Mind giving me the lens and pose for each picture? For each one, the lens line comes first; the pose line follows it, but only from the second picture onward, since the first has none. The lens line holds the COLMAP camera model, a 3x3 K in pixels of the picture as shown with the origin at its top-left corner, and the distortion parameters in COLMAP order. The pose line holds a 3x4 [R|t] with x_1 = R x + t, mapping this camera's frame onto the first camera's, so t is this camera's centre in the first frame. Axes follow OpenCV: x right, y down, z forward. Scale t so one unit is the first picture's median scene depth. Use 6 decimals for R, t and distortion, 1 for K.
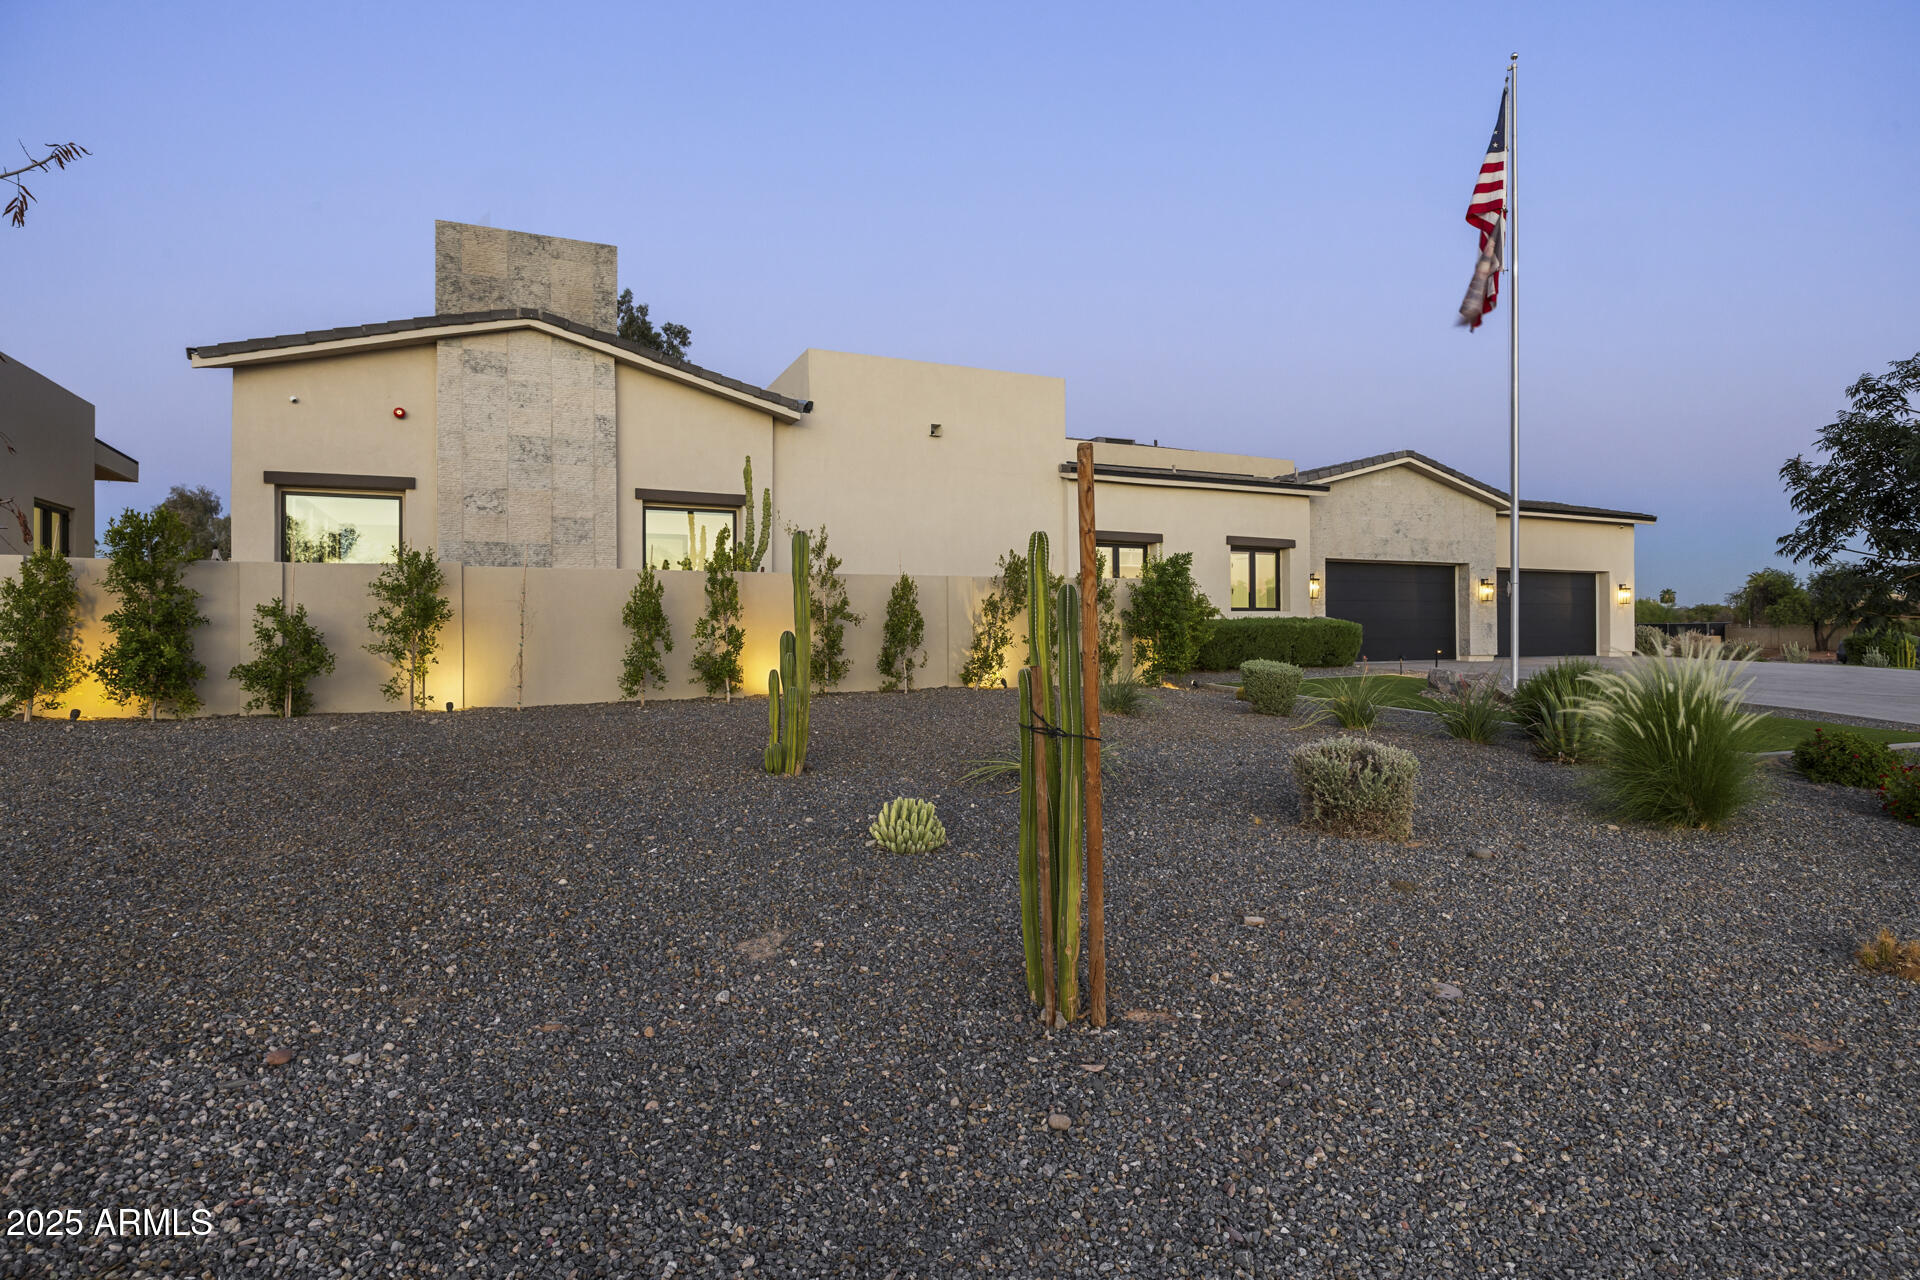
lens RADIAL K [[1038.1, 0, 965.5], [0, 1038.1, 621.2], [0, 0, 1]] dist [-0.005536, -0.000925]
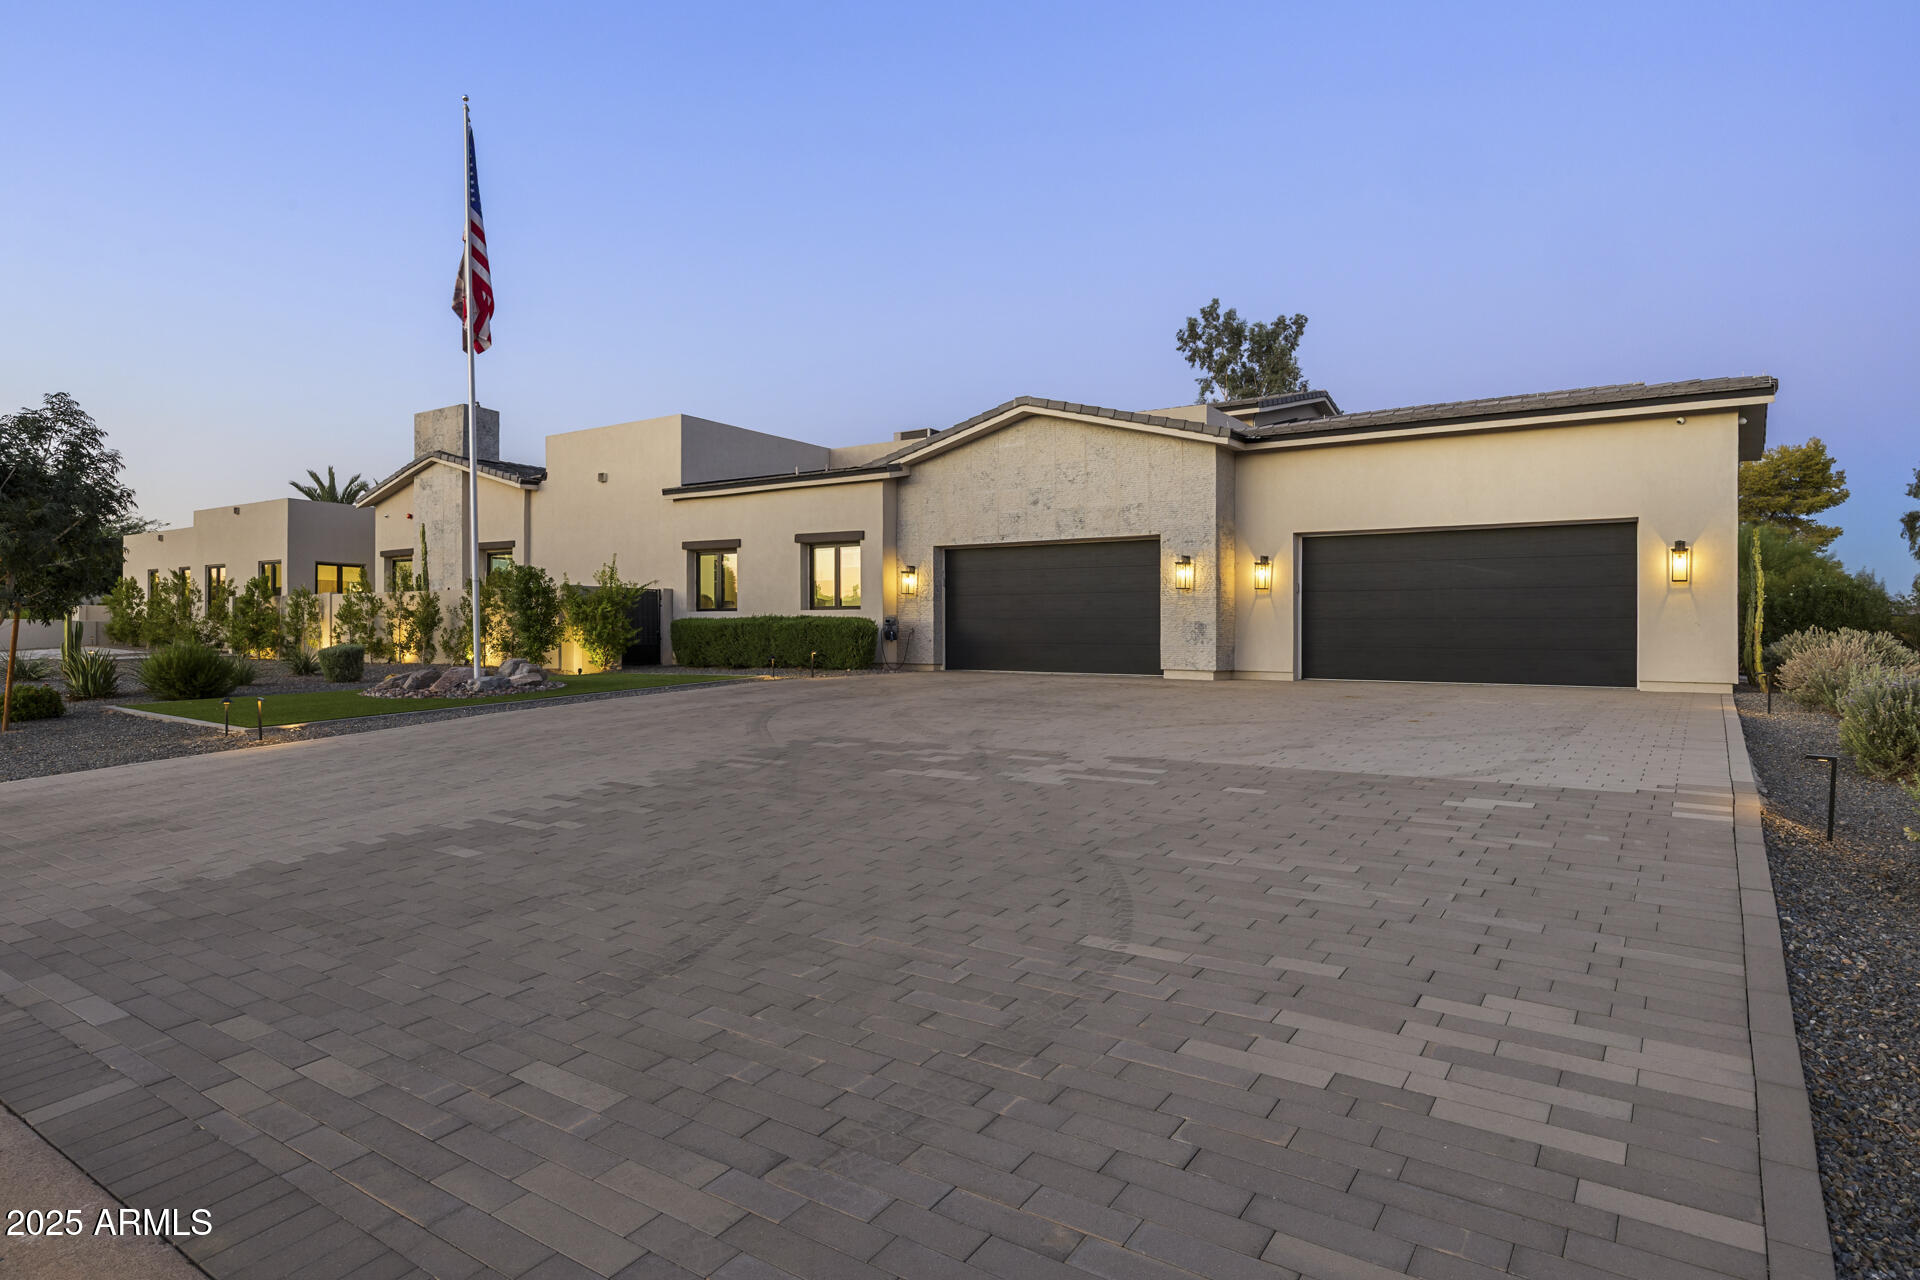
lens RADIAL K [[1054.3, 0, 879.9], [0, 1054.3, 631.9], [0, 0, 1]] dist [-0.000011, -0.000145]
pose [[0.473250, 0.007314, -0.880898, 1.607996], [-0.000141, 0.999966, 0.008227, 0.003795], [0.880928, -0.003770, 0.473235, 0.813486]]
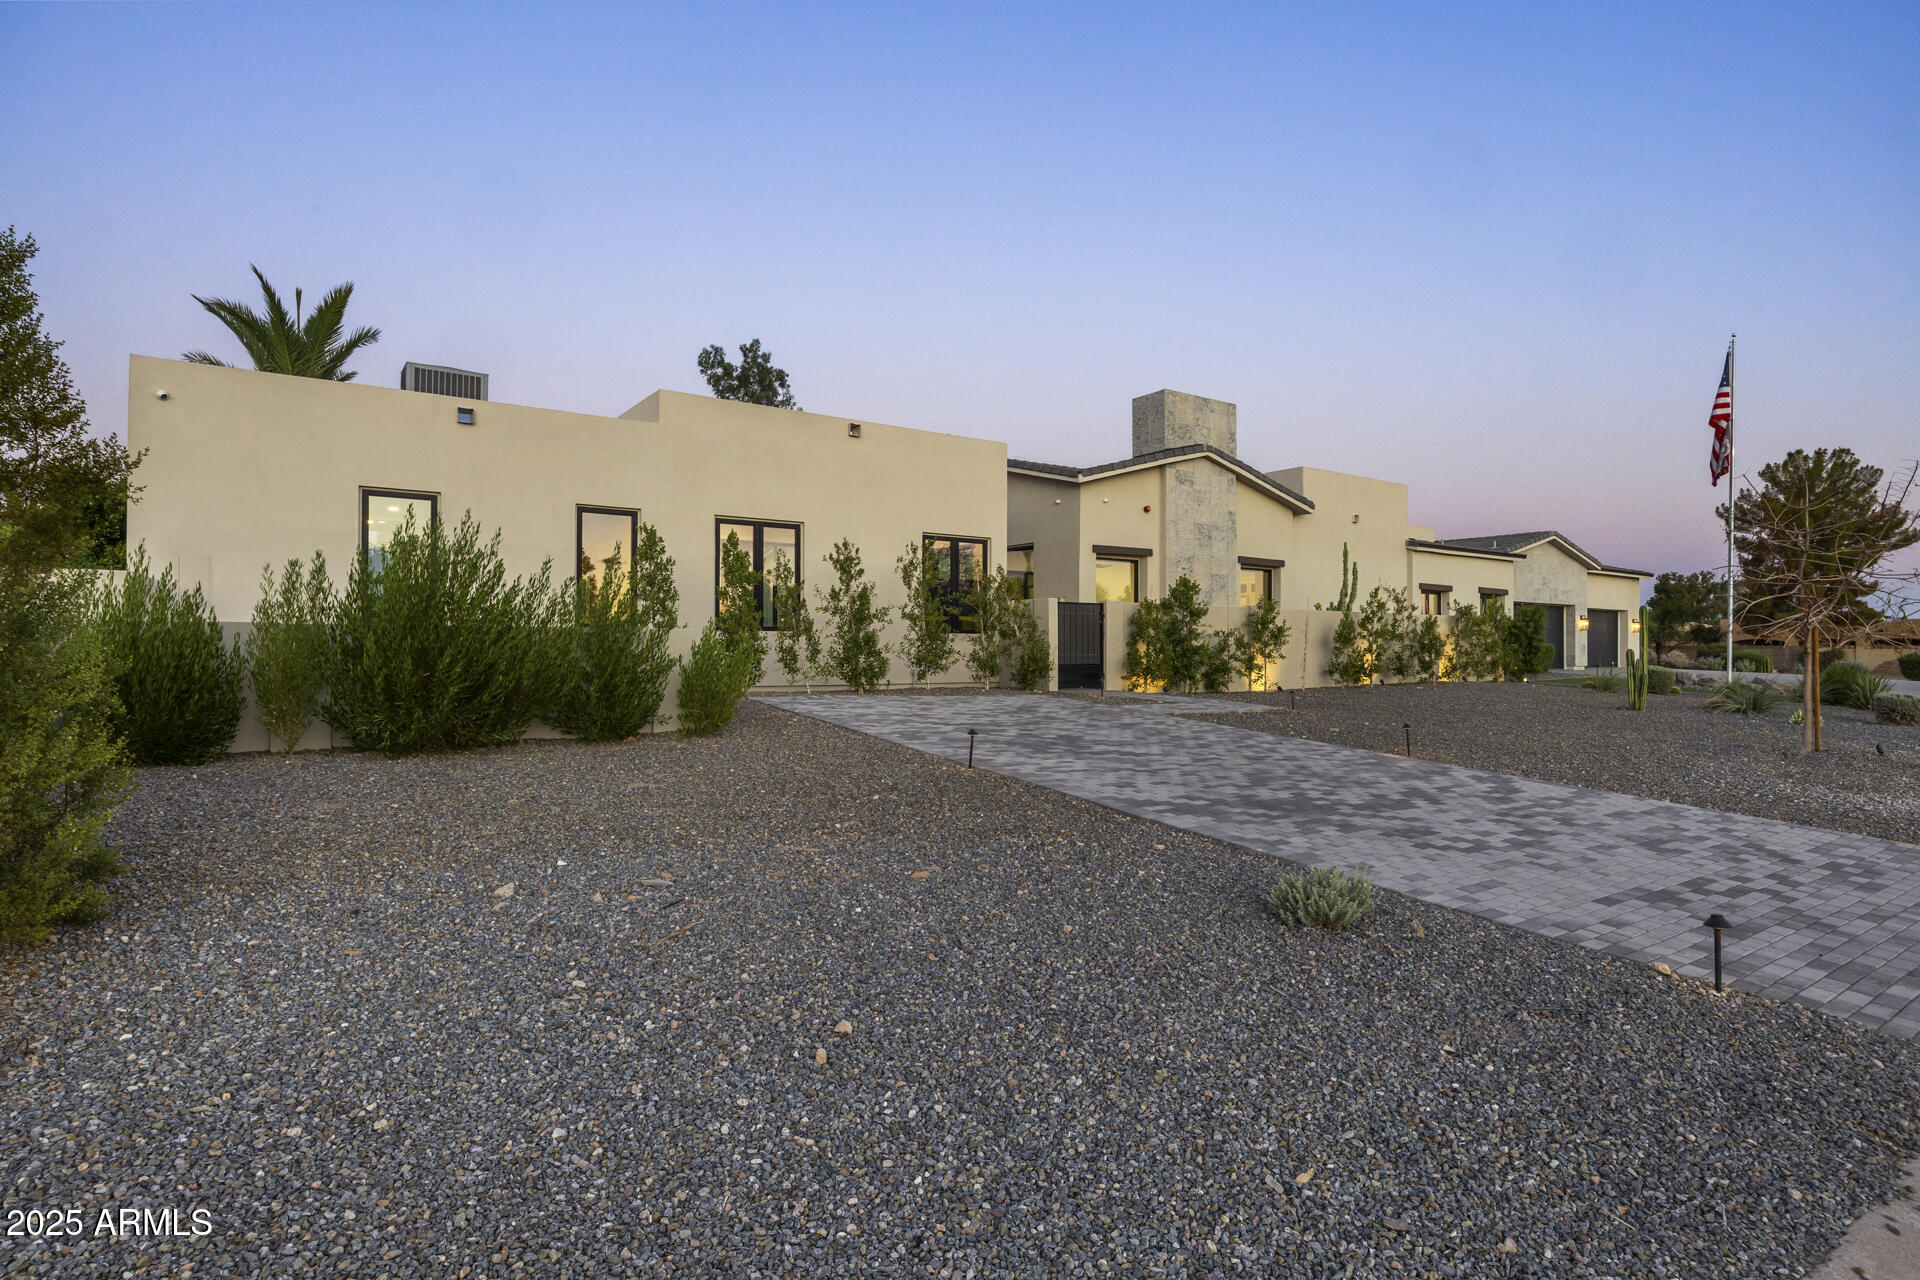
lens RADIAL K [[1038.1, 0, 965.5], [0, 1038.1, 621.2], [0, 0, 1]] dist [-0.005536, -0.000925]
pose [[0.981747, 0.014077, 0.189669, -1.089005], [-0.011576, 0.999831, -0.014291, -0.001715], [-0.189838, 0.011834, 0.981744, -0.501571]]
